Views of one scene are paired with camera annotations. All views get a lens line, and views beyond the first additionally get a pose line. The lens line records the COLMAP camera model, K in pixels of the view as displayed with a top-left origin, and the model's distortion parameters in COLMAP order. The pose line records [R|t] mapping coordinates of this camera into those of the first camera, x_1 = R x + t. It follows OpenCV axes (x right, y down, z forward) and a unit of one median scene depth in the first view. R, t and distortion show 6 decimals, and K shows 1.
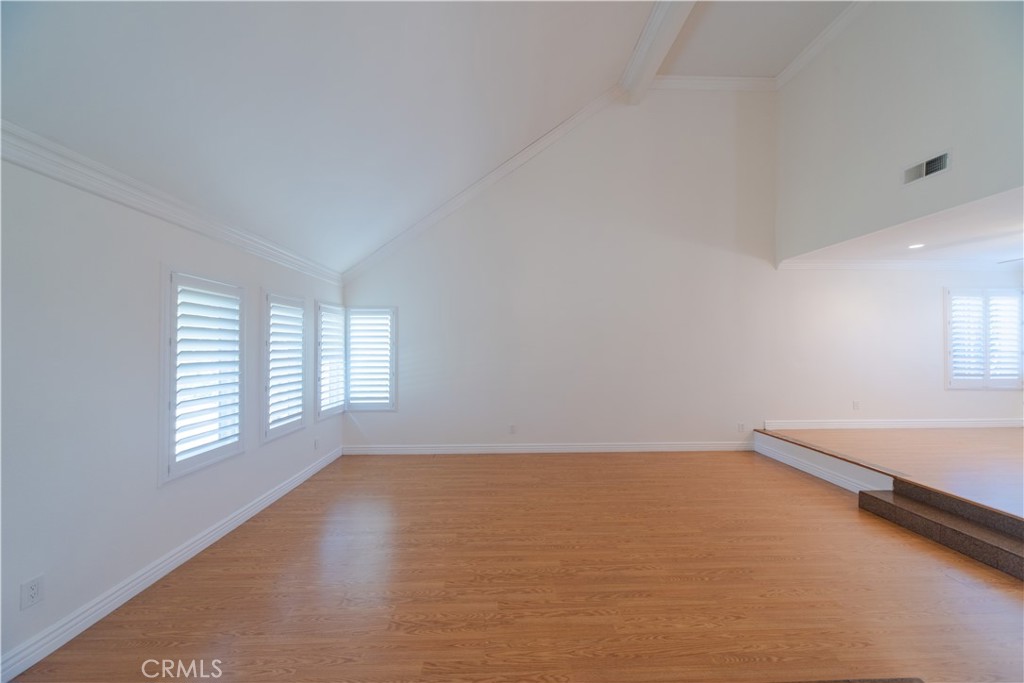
lens RADIAL K [[350.2, 0, 514.0], [0, 350.2, 343.0], [0, 0, 1]] dist [0.007991, -0.001256]
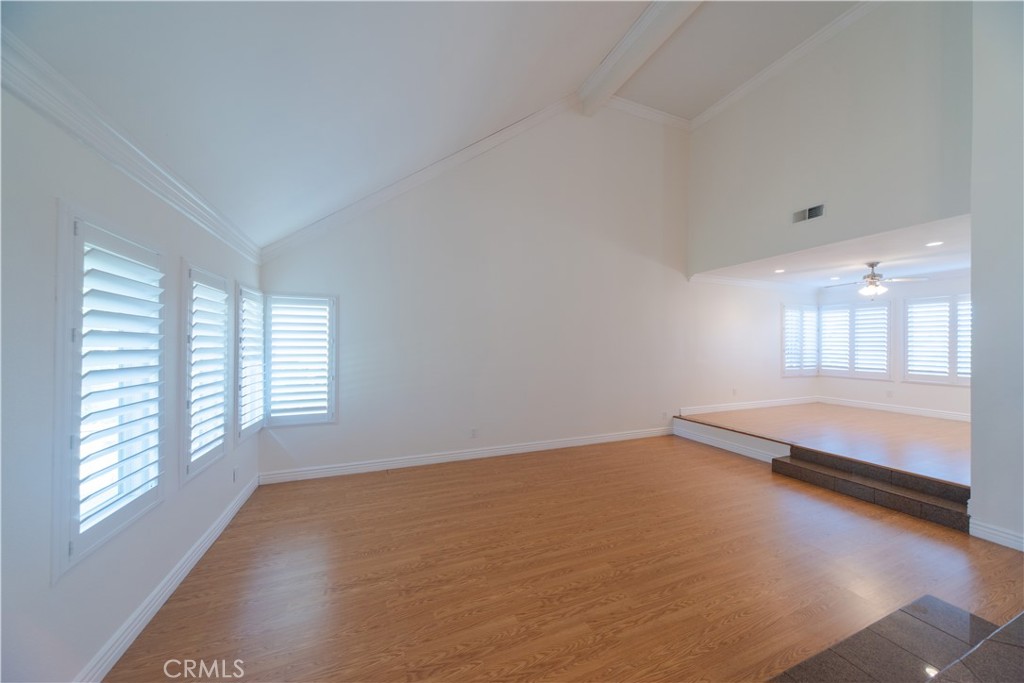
lens RADIAL K [[350.2, 0, 514.0], [0, 350.2, 343.0], [0, 0, 1]] dist [0.007991, -0.001256]
pose [[0.937899, 0.005809, 0.346860, -0.293835], [-0.007415, 0.999967, 0.003303, 0.001529], [-0.346829, -0.005670, 0.937911, 0.109448]]
